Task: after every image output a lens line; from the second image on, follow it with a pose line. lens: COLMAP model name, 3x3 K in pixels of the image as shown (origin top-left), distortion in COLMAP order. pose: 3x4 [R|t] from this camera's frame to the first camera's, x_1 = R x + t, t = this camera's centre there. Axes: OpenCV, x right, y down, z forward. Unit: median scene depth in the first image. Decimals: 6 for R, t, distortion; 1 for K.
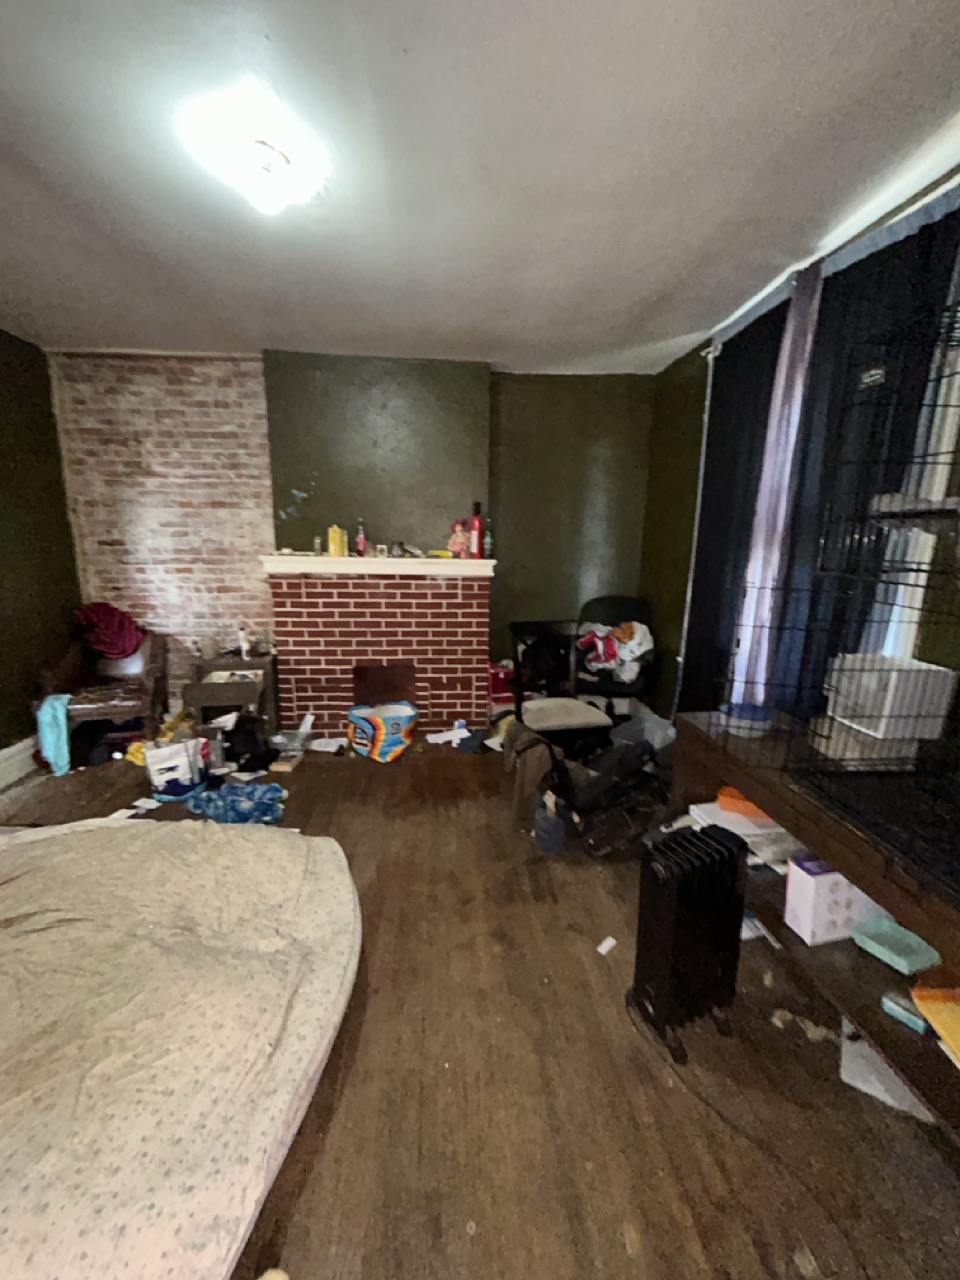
lens RADIAL K [[520.6, 0, 481.6], [0, 520.6, 638.8], [0, 0, 1]] dist [-0.000764, 0.000488]
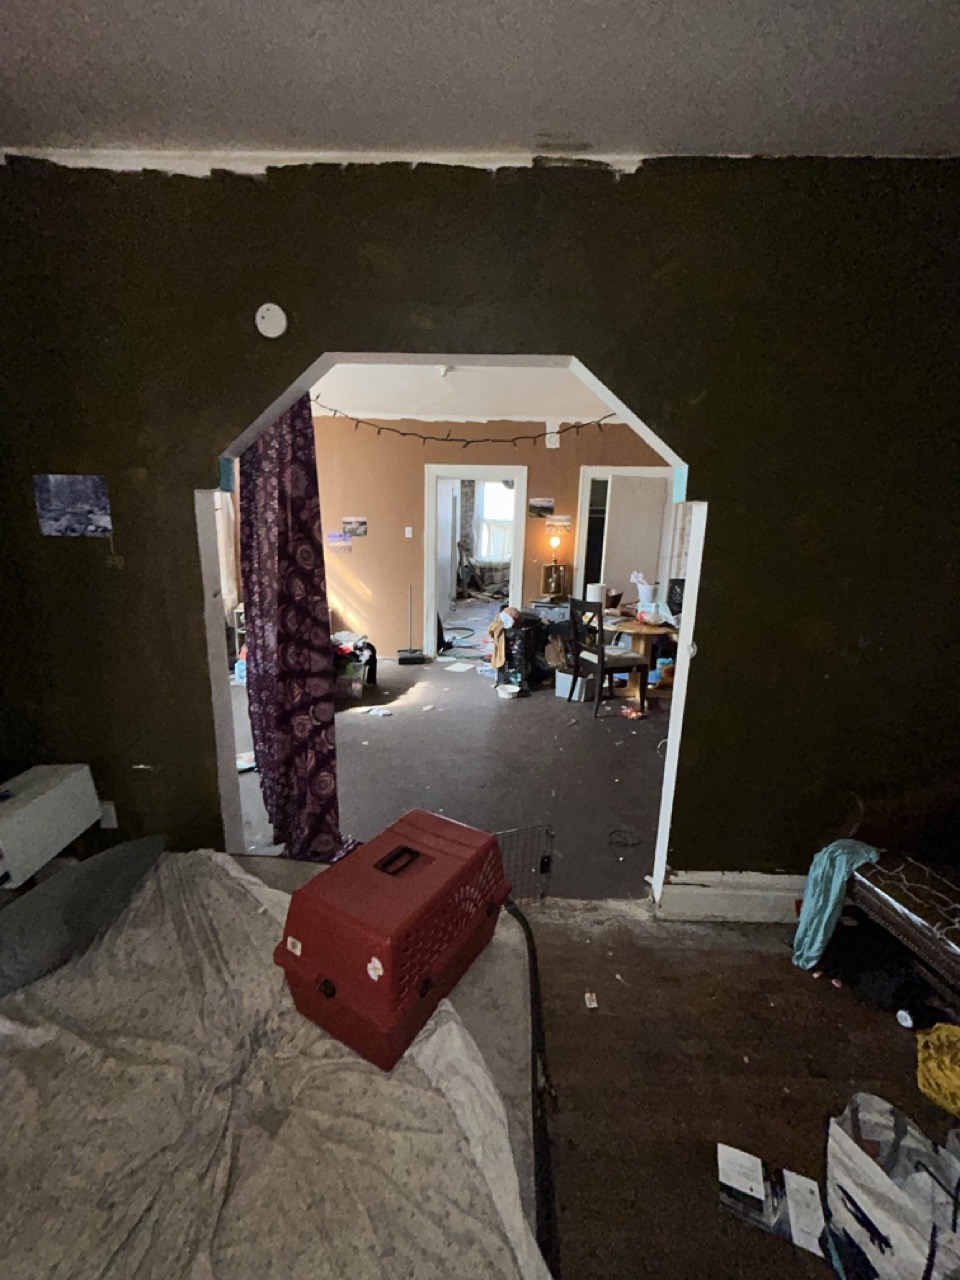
lens RADIAL K [[520.6, 0, 480.7], [0, 520.6, 639.1], [0, 0, 1]] dist [-0.000764, 0.000488]
pose [[-0.119612, 0.202874, -0.971872, -0.244341], [-0.224667, 0.947976, 0.225536, -0.128479], [0.967067, 0.245324, -0.067811, 0.547253]]
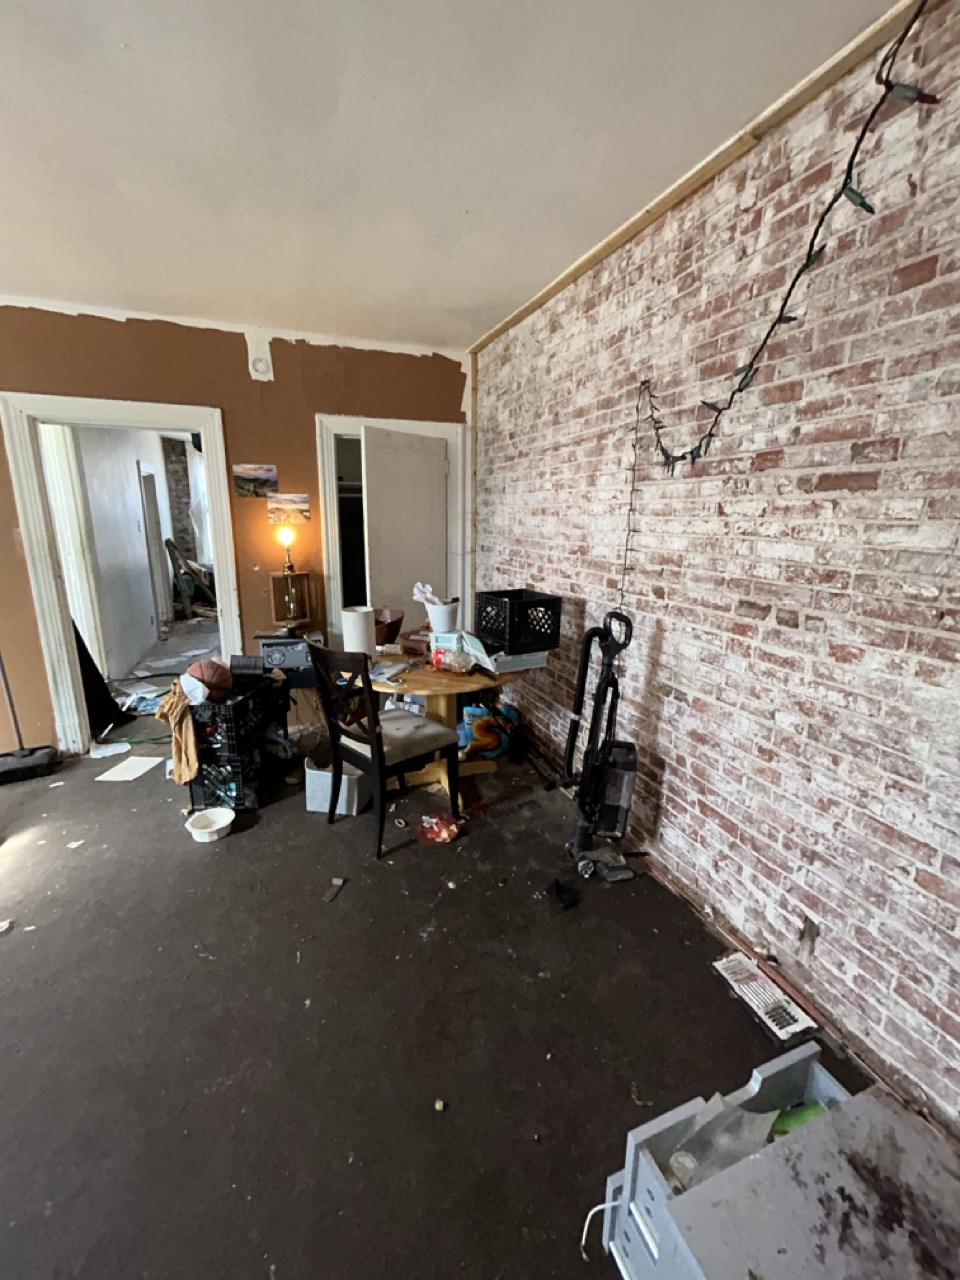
lens RADIAL K [[520.6, 0, 482.7], [0, 520.6, 638.7], [0, 0, 1]] dist [-0.000764, 0.000488]
pose [[0.300657, 0.206946, -0.931009, -0.819169], [-0.197351, 0.968547, 0.151557, -0.138056], [0.933090, 0.138169, 0.332042, 0.632759]]
